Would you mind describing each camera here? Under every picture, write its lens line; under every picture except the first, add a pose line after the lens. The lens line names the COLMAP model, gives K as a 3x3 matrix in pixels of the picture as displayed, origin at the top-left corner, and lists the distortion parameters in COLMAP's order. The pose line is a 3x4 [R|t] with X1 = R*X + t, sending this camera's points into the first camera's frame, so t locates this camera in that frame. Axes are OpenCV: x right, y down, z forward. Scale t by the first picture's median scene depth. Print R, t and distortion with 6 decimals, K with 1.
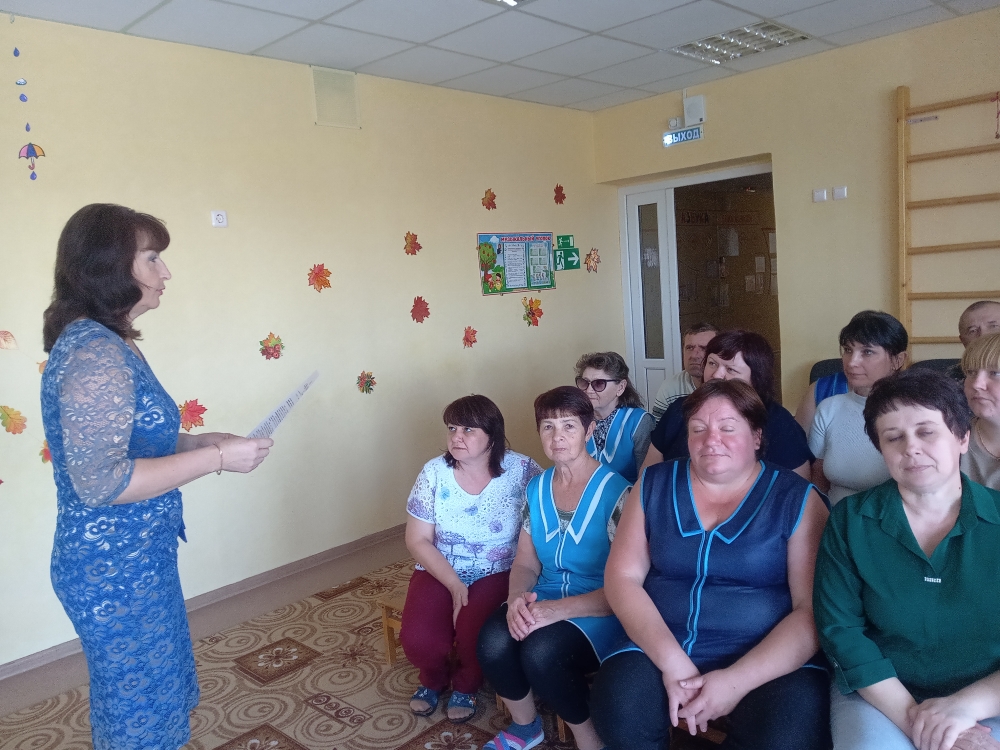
lens RADIAL K [[768.5, 0, 517.3], [0, 768.5, 381.6], [0, 0, 1]] dist [-0.020084, 0.014327]
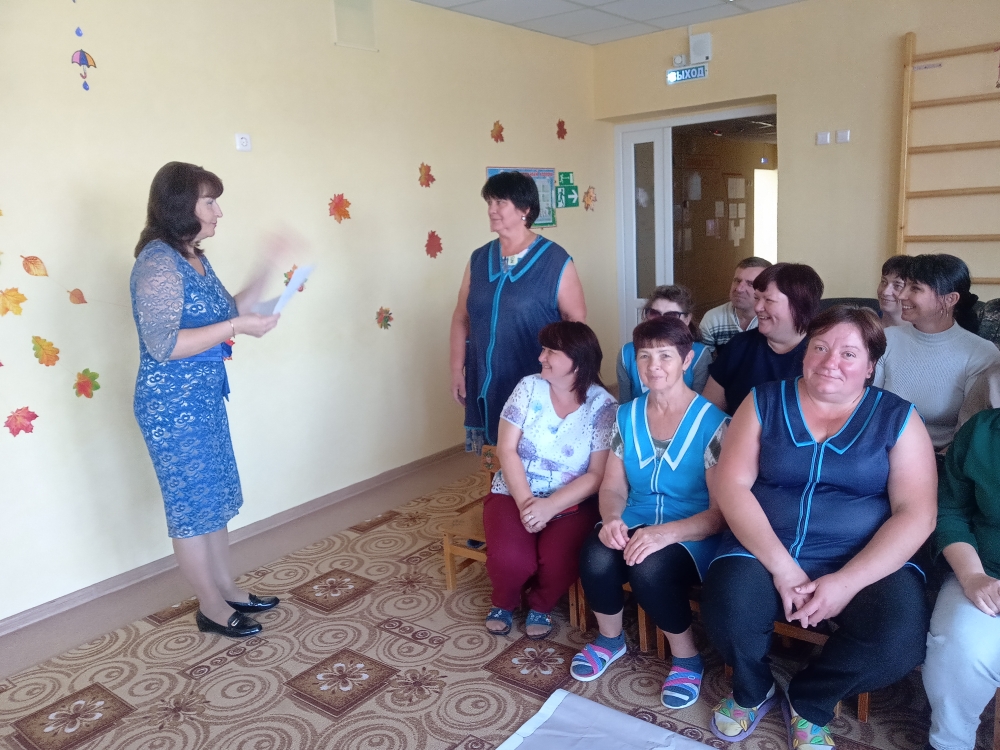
lens RADIAL K [[768.5, 0, 526.5], [0, 768.5, 388.1], [0, 0, 1]] dist [-0.020084, 0.014327]
pose [[0.994062, -0.003480, 0.108764, -0.143767], [-0.005361, 0.996709, 0.080891, 0.013324], [-0.108688, -0.080993, 0.990771, -0.005682]]
